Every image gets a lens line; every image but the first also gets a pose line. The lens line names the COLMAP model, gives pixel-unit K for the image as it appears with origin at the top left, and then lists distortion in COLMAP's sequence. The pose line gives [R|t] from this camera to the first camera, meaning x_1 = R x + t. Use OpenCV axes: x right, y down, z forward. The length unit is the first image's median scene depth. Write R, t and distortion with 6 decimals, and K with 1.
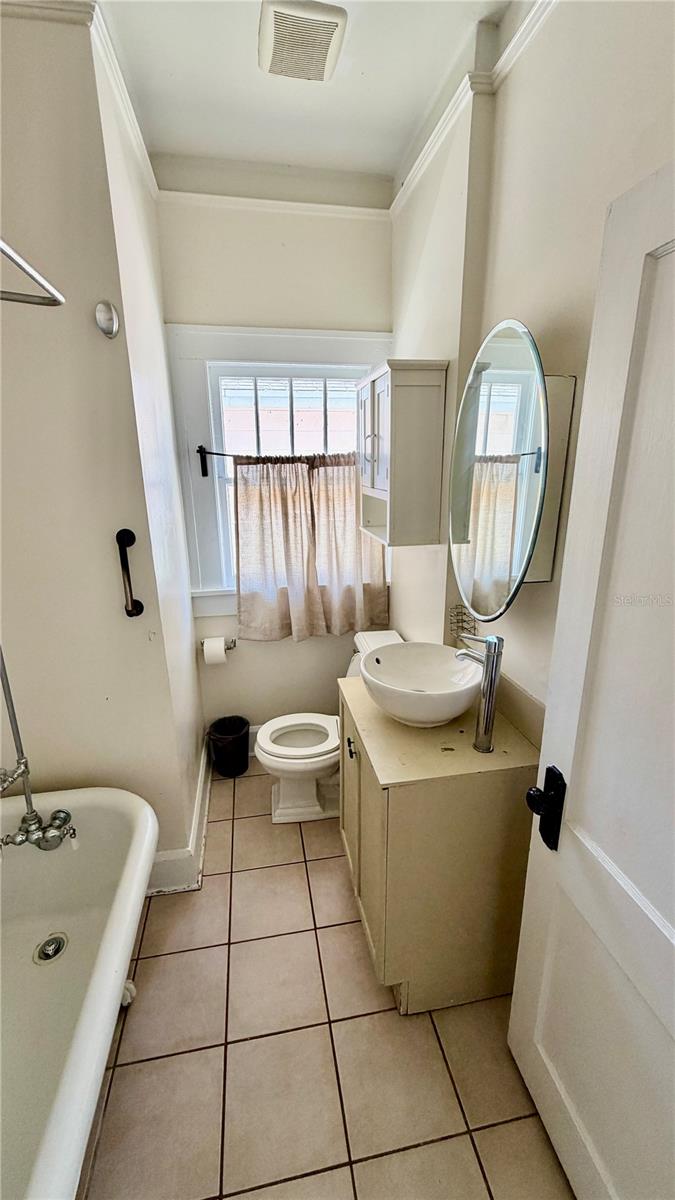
lens RADIAL K [[479.6, 0, 334.6], [0, 479.6, 596.7], [0, 0, 1]] dist [0.000524, 0.000437]
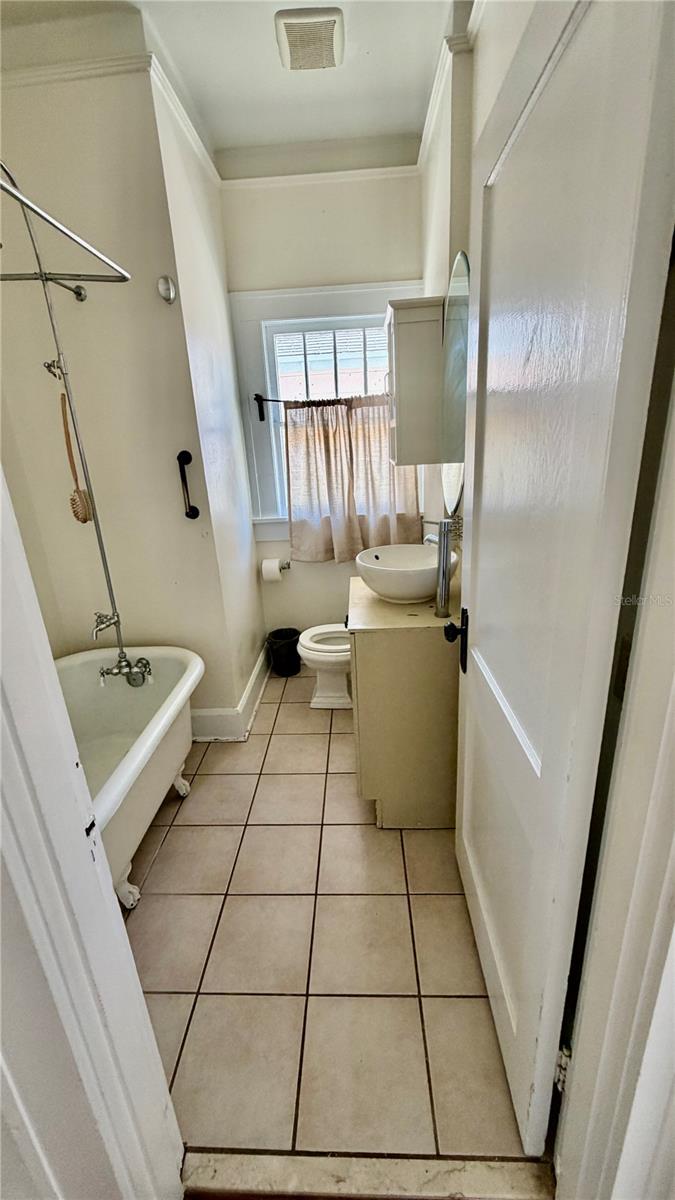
lens RADIAL K [[479.6, 0, 334.6], [0, 479.6, 596.7], [0, 0, 1]] dist [0.000524, 0.000437]
pose [[0.975019, 0.030066, -0.220075, 0.185464], [-0.019334, 0.998524, 0.050755, 0.125777], [0.221276, -0.045232, 0.974162, -0.153201]]
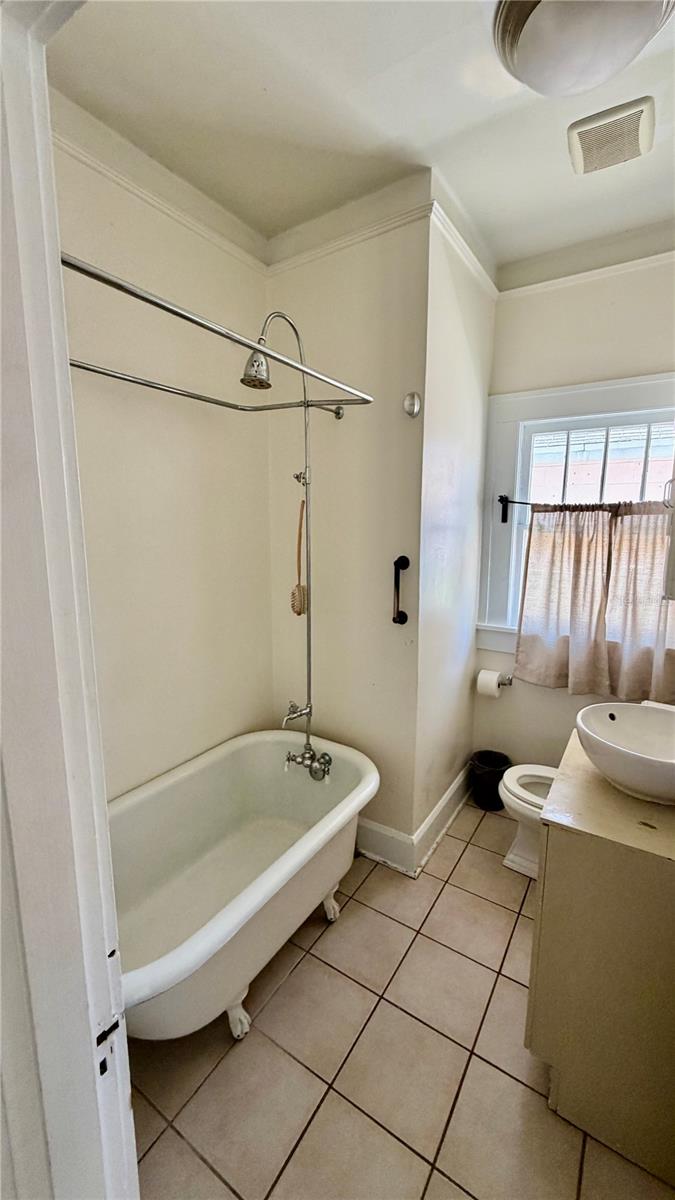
lens RADIAL K [[479.6, 0, 334.6], [0, 479.6, 596.7], [0, 0, 1]] dist [0.000524, 0.000437]
pose [[0.726075, 0.123320, -0.676467, 0.215230], [-0.199015, 0.979369, -0.035070, 0.033618], [0.658186, 0.160090, 0.735637, -0.044789]]
